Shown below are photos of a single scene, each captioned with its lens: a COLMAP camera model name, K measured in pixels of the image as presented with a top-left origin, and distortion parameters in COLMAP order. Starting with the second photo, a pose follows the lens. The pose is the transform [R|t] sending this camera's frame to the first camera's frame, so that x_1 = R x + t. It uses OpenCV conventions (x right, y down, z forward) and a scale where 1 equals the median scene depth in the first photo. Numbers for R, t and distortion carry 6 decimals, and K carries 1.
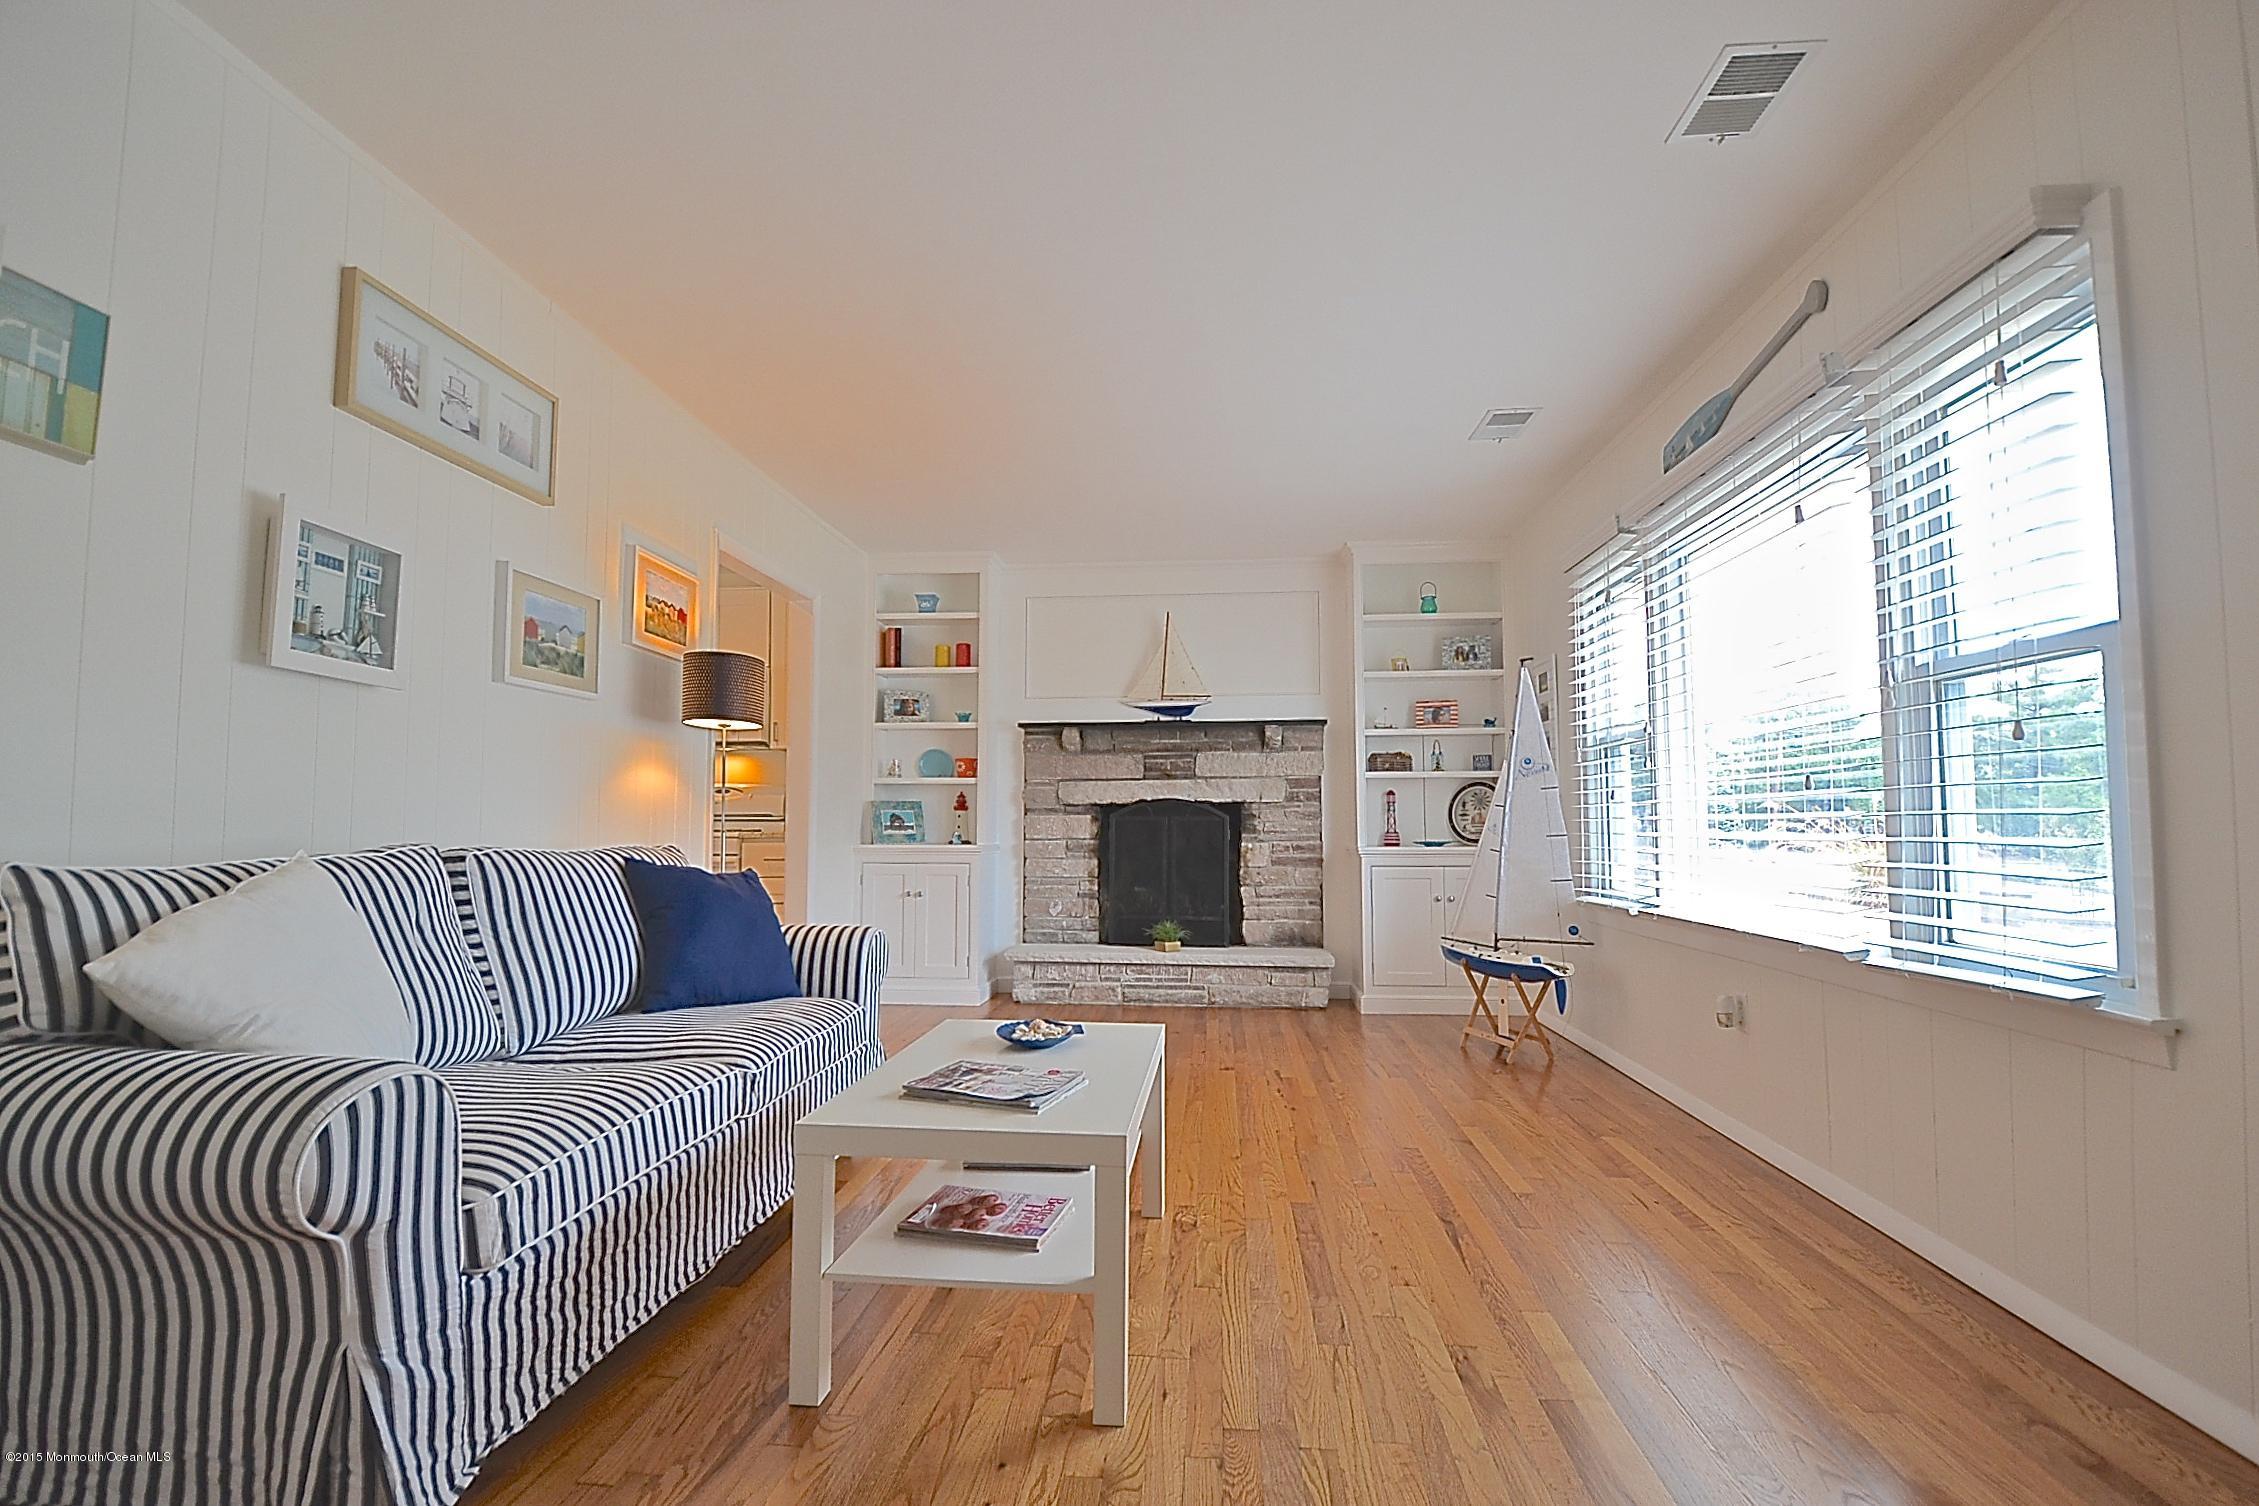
lens RADIAL K [[1035.5, 0, 1127.0], [0, 1035.5, 778.8], [0, 0, 1]] dist [0.017313, -0.024388]
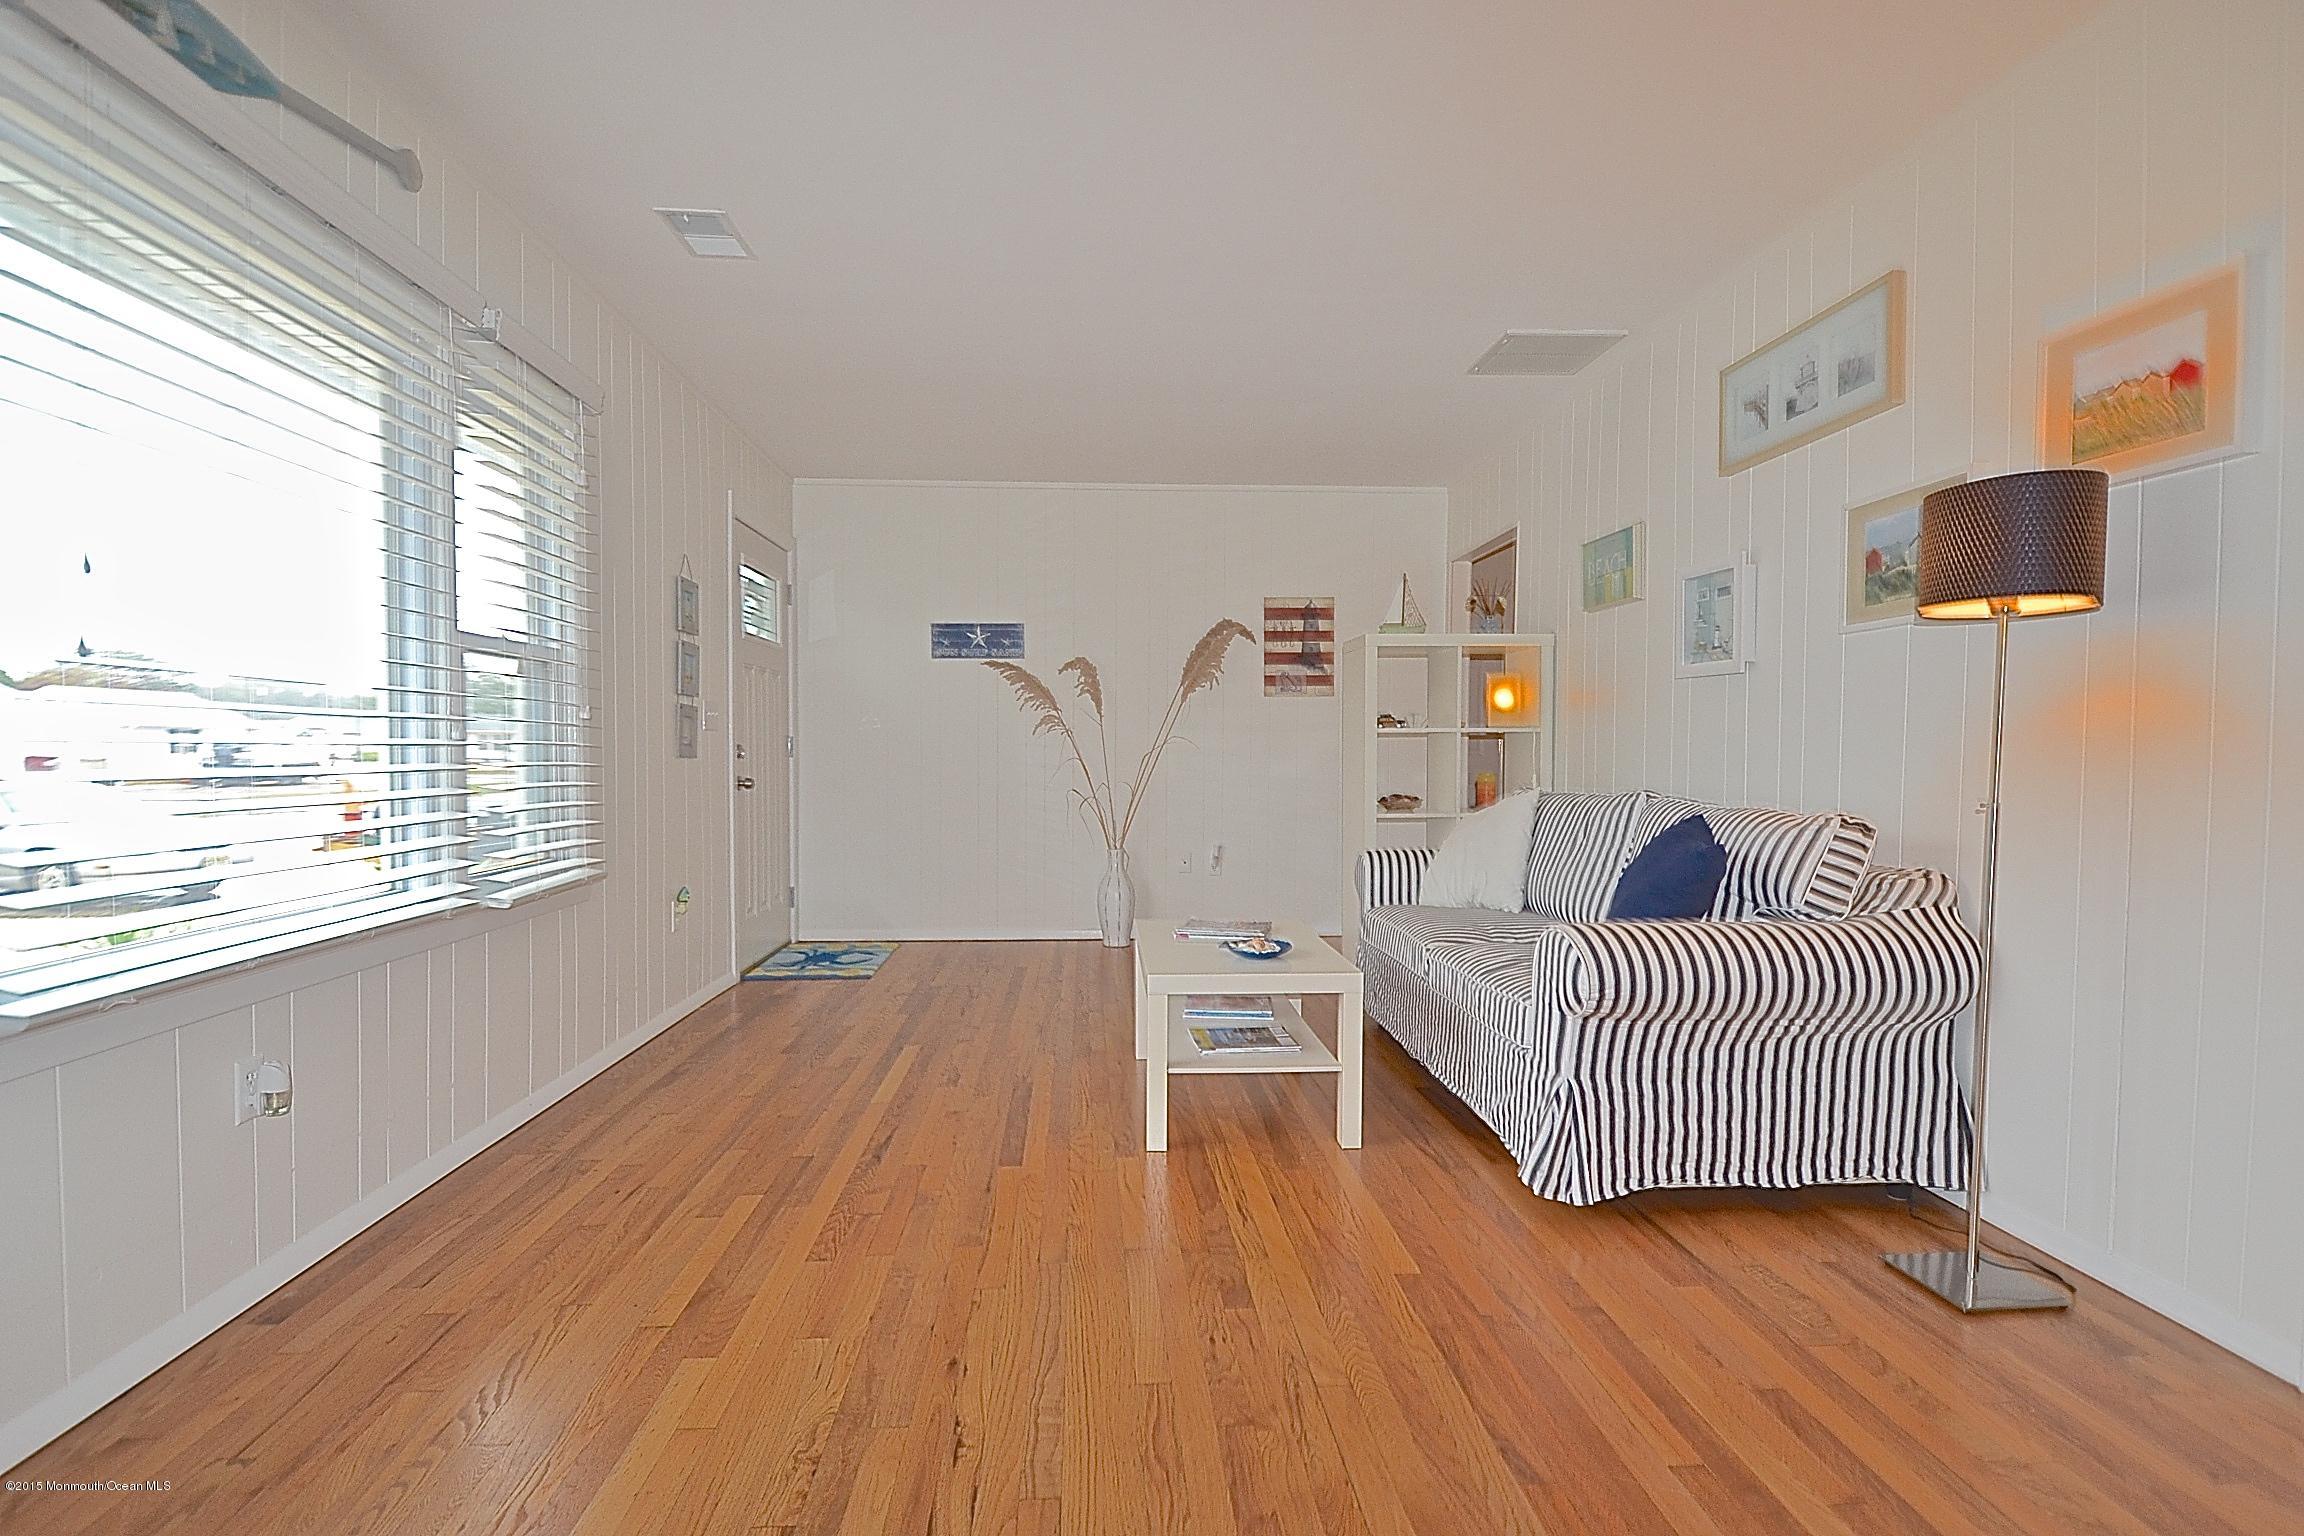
lens RADIAL K [[1143.1, 0, 1146.4], [0, 1143.1, 795.5], [0, 0, 1]] dist [0.017001, -0.018569]
pose [[-0.990040, 0.000306, -0.140786, 0.090830], [0.001453, 0.999967, -0.008046, 0.031945], [0.140779, -0.008170, -0.990007, 0.982508]]
